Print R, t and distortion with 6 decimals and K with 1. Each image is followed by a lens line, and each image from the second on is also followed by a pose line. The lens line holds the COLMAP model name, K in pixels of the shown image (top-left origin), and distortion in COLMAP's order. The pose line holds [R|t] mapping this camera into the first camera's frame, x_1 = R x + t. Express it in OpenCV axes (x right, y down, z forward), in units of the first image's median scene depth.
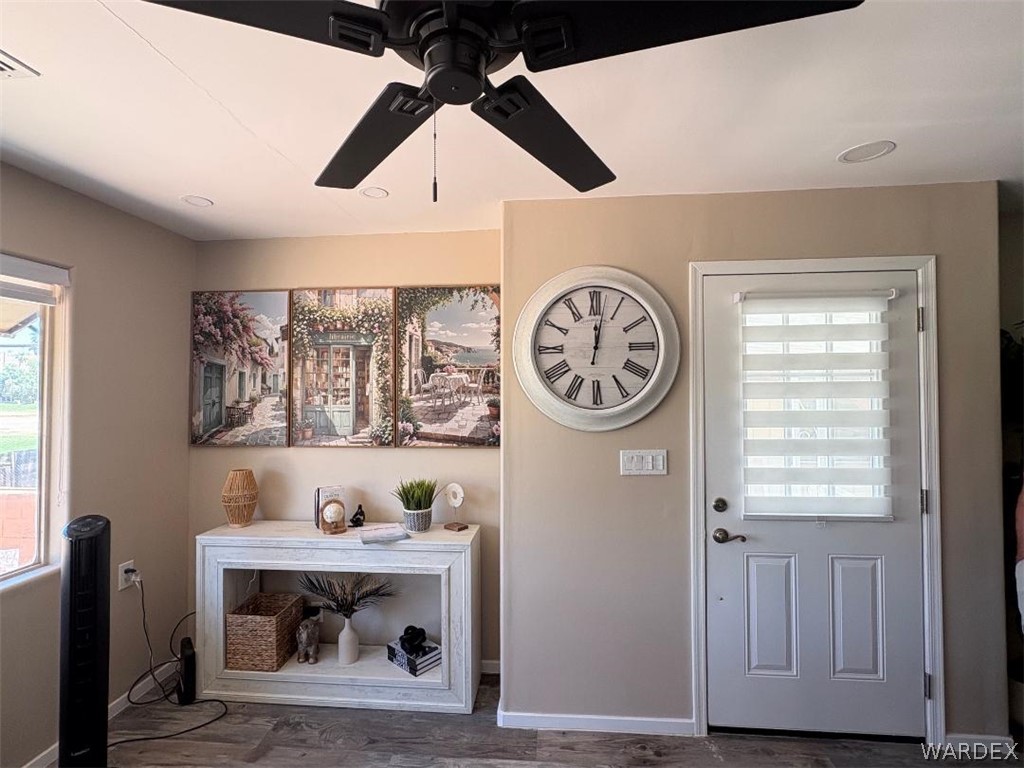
lens RADIAL K [[461.0, 0, 512.0], [0, 461.0, 384.0], [0, 0, 1]] dist [0.000943, 0.000275]
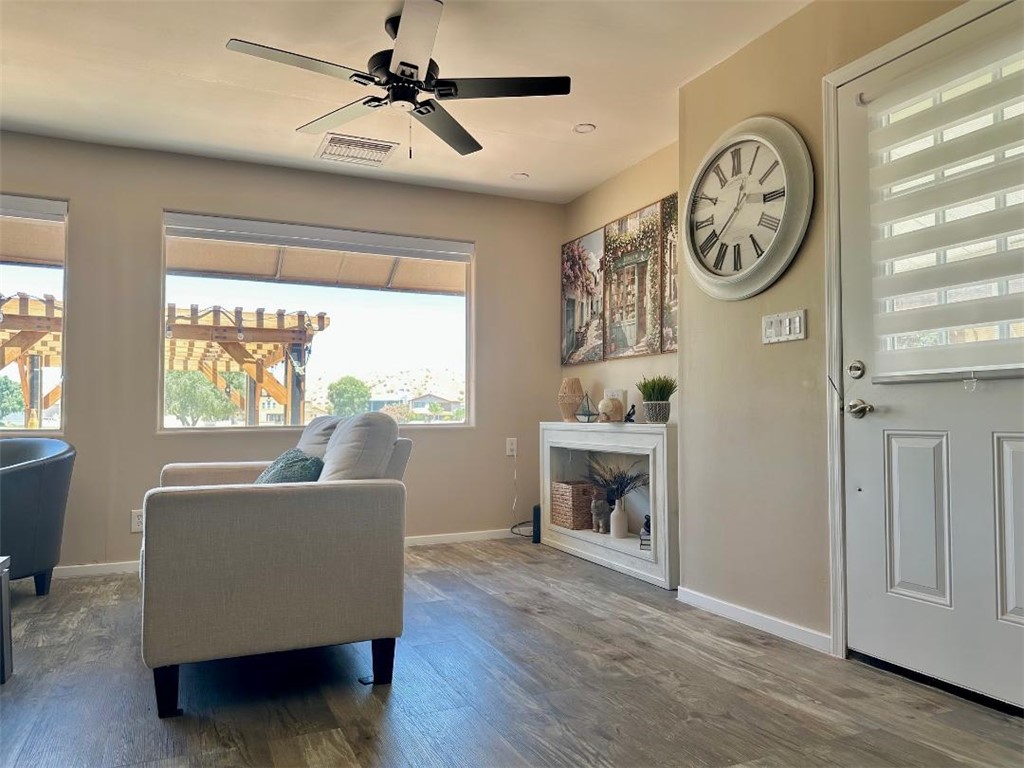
lens RADIAL K [[717.0, 0, 512.0], [0, 717.0, 384.0], [0, 0, 1]] dist [0.124307, -0.195015]
pose [[0.486121, -0.036507, -0.873129, 0.998976], [0.012747, 0.999317, -0.034686, 0.258442], [0.873799, 0.005731, 0.486254, -0.088711]]
